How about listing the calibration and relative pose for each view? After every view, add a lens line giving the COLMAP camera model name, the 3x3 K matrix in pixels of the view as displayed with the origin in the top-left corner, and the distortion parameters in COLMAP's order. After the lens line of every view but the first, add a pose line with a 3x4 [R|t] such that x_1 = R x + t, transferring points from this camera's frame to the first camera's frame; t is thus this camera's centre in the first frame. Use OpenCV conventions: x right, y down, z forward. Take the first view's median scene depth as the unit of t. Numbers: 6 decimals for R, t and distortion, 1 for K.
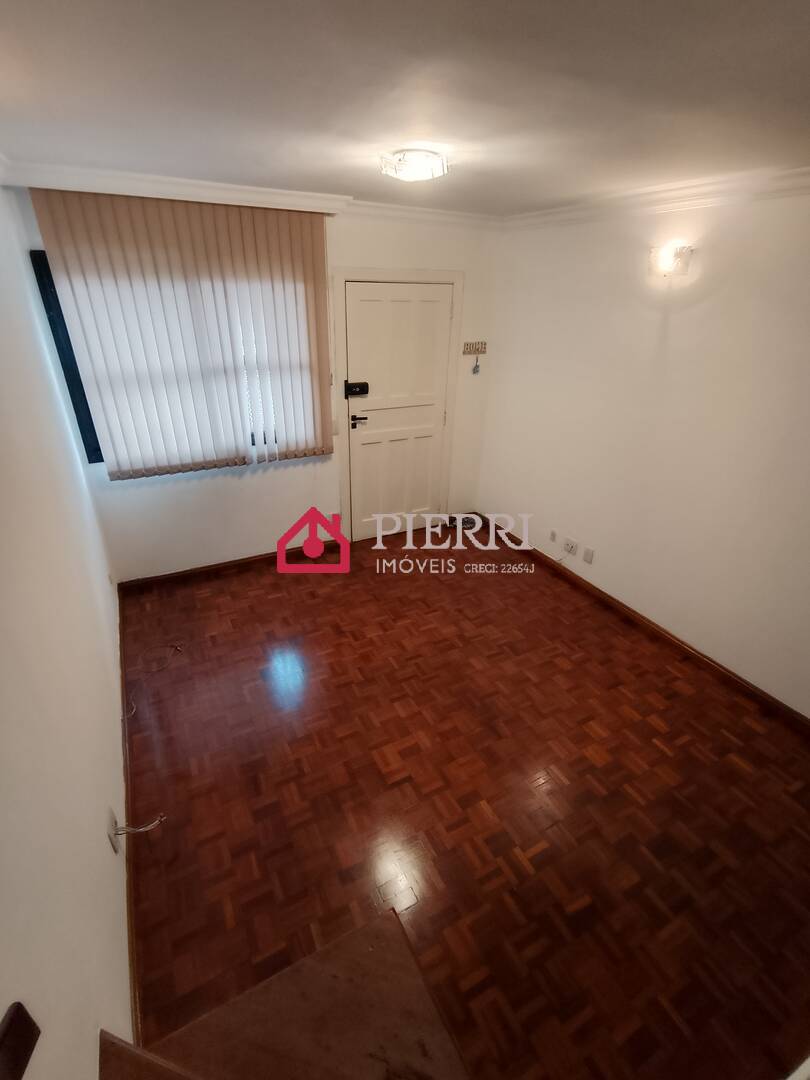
lens RADIAL K [[494.0, 0, 401.5], [0, 494.0, 546.5], [0, 0, 1]] dist [0.003297, 0.000097]
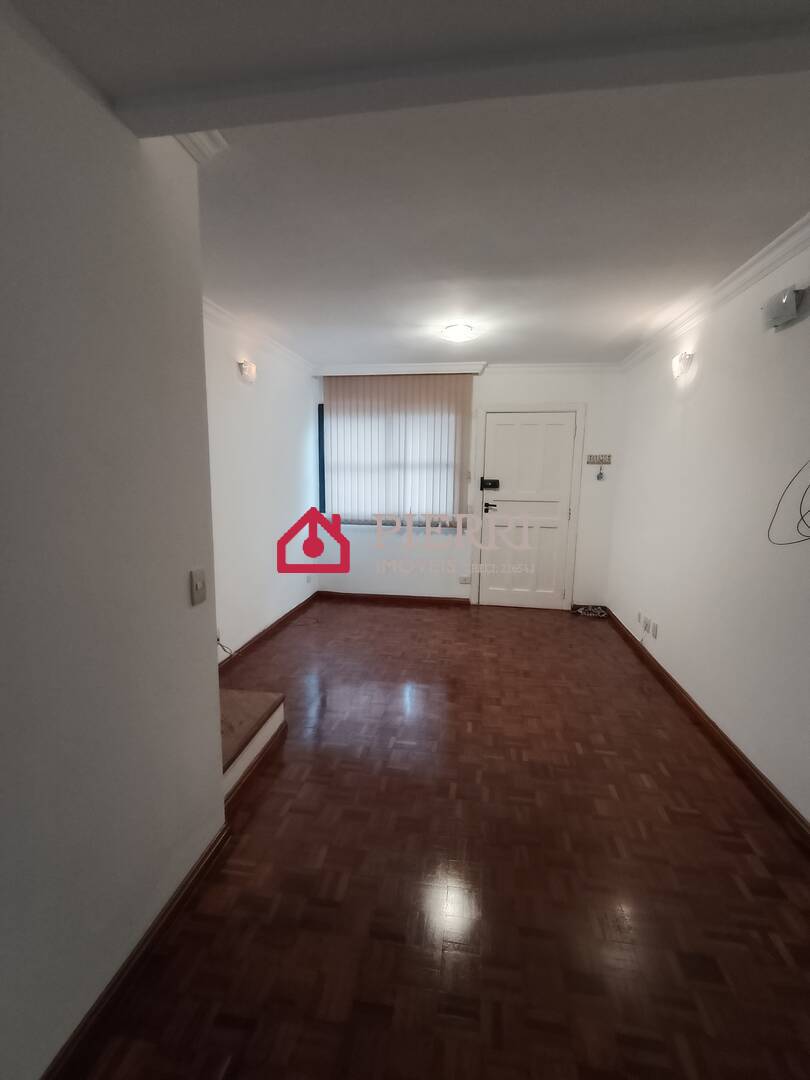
lens RADIAL K [[488.2, 0, 408.9], [0, 488.2, 543.7], [0, 0, 1]] dist [0.001868, 0.000568]
pose [[0.809347, 0.075156, -0.582503, 0.583517], [-0.266164, 0.931026, -0.249694, 0.256375], [0.523559, 0.357130, 0.773527, -0.113481]]
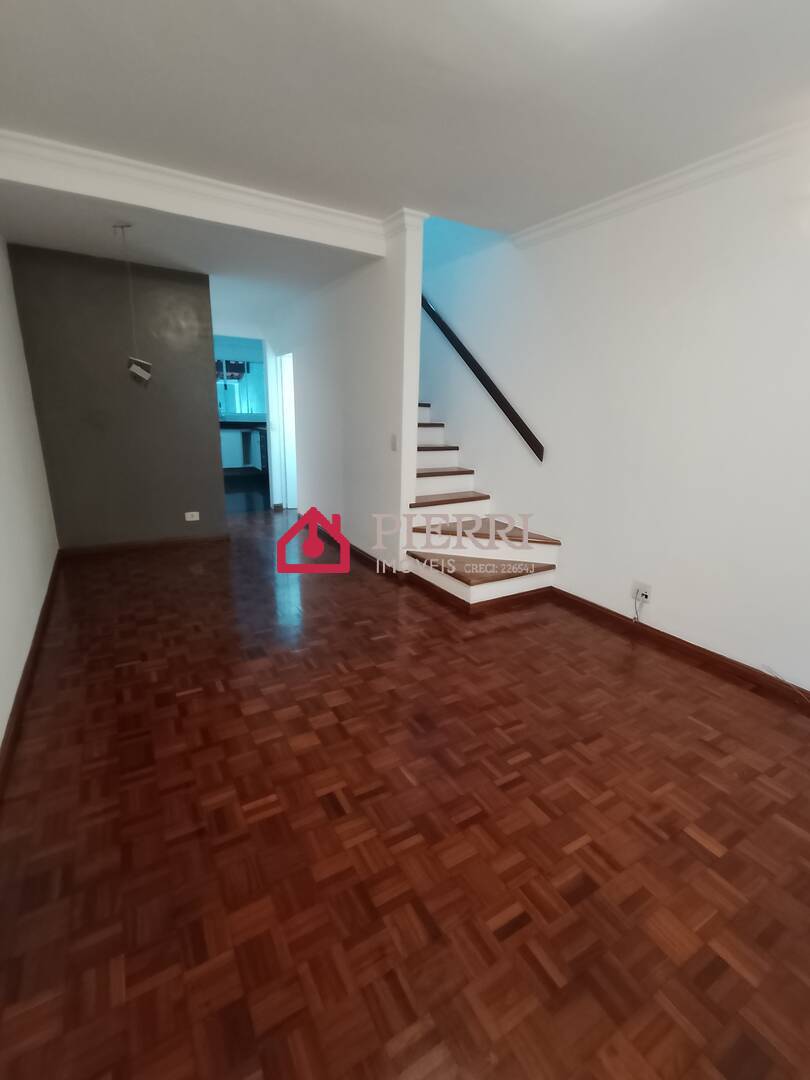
lens RADIAL K [[481.3, 0, 405.3], [0, 481.3, 548.3], [0, 0, 1]] dist [0.000168, -0.000031]
pose [[-0.997178, -0.032562, -0.067647, 0.176882], [-0.070309, 0.720984, 0.689376, -0.322429], [0.026325, 0.692186, -0.721239, 1.074308]]
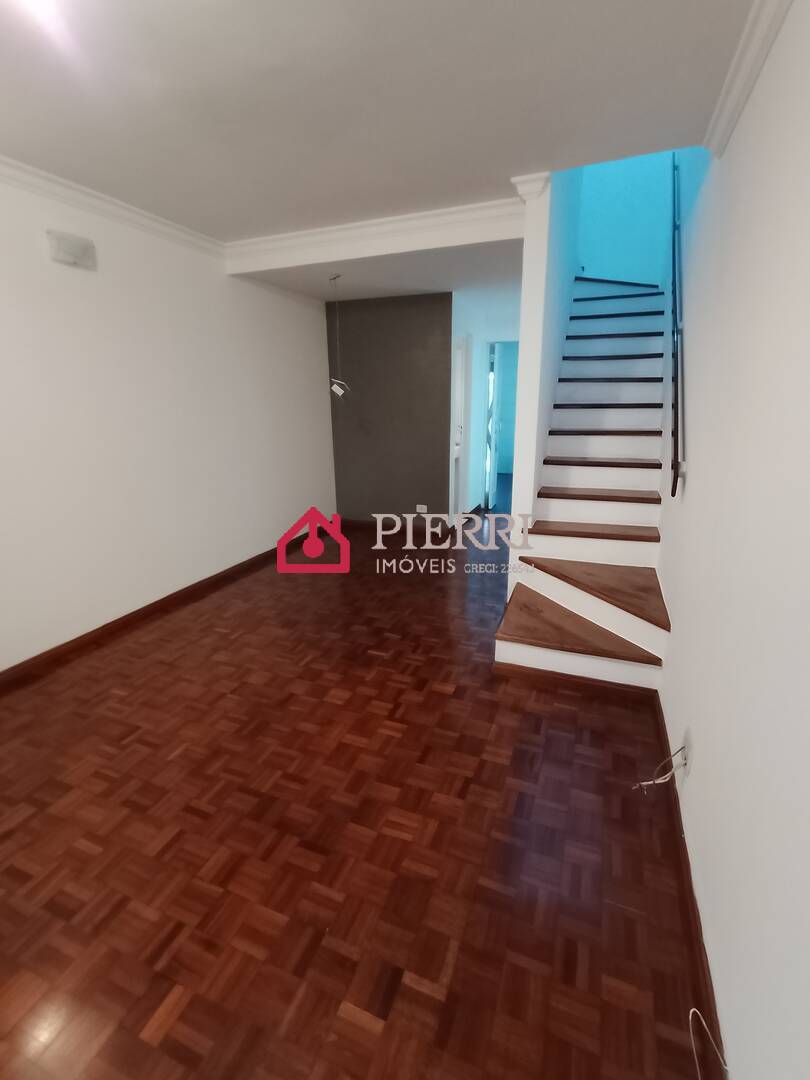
lens RADIAL K [[488.2, 0, 408.9], [0, 488.2, 543.7], [0, 0, 1]] dist [0.001868, 0.000568]
pose [[-0.654347, -0.227949, 0.721020, -0.420443], [0.348052, 0.755698, 0.554780, -0.212957], [-0.671335, 0.613970, -0.415150, 0.775081]]
